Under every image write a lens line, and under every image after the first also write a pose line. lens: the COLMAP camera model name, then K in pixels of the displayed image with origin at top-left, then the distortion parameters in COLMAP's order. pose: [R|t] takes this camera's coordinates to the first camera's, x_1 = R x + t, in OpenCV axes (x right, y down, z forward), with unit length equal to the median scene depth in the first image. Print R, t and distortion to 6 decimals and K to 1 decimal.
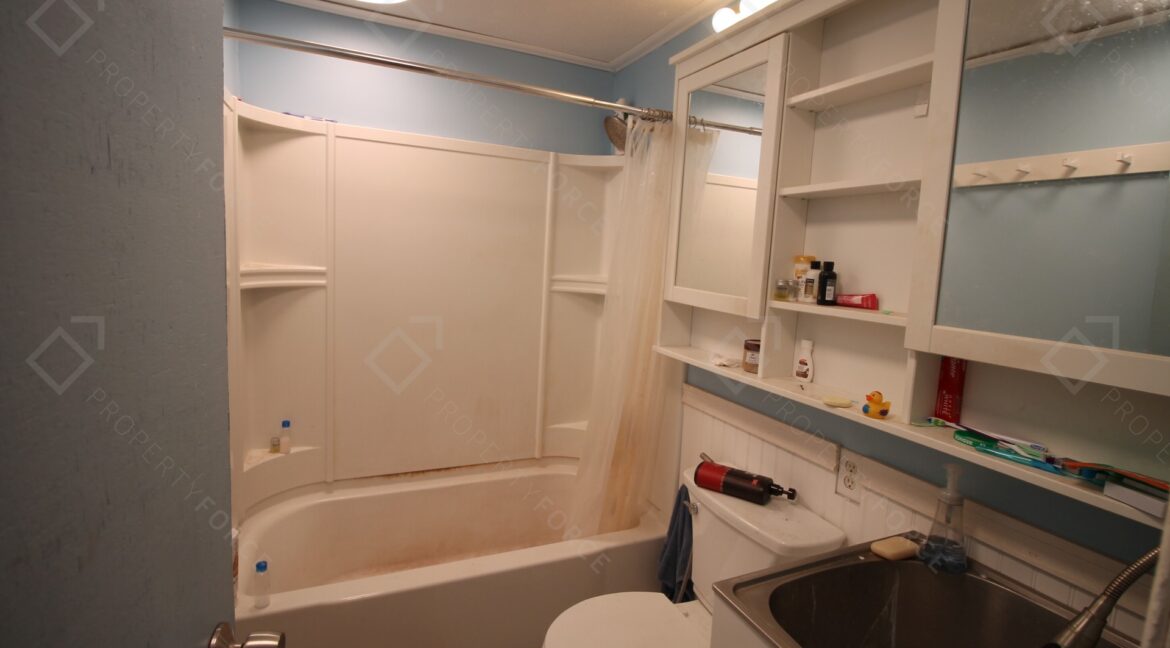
lens RADIAL K [[551.0, 0, 594.1], [0, 551.0, 310.2], [0, 0, 1]] dist [-0.001805, -0.011903]
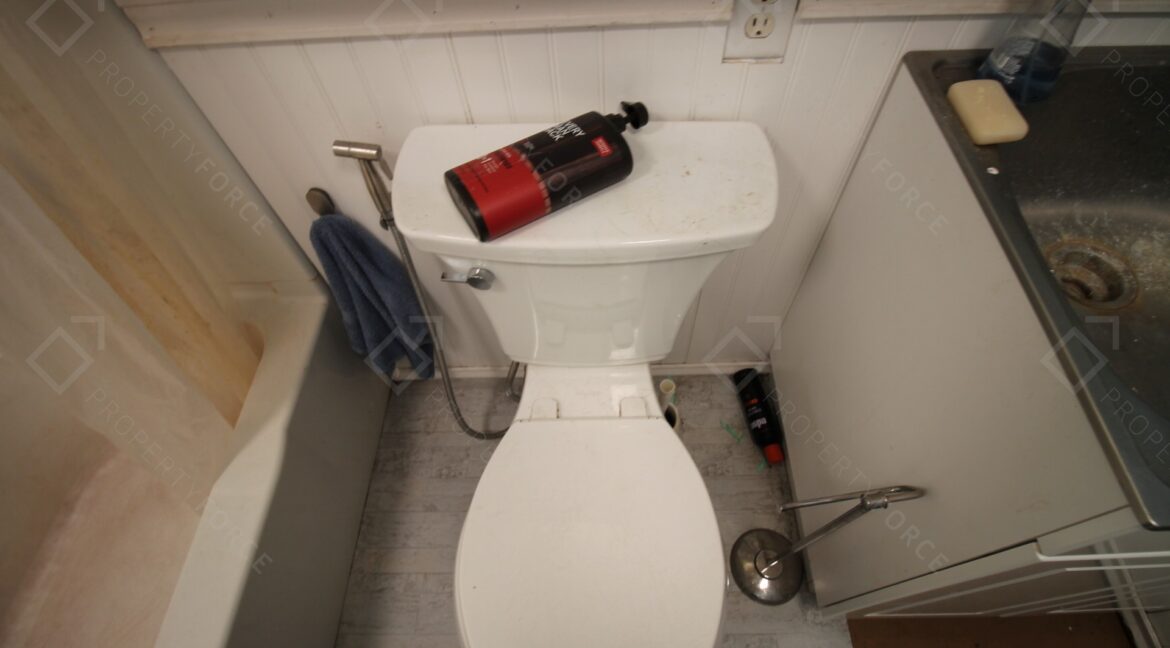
lens RADIAL K [[551.0, 0, 594.1], [0, 551.0, 310.2], [0, 0, 1]] dist [-0.001805, -0.011903]
pose [[0.415601, -0.788092, 0.454078, 0.000135], [0.157032, 0.553910, 0.817634, 0.037318], [-0.895889, -0.268505, 0.353961, 0.815626]]
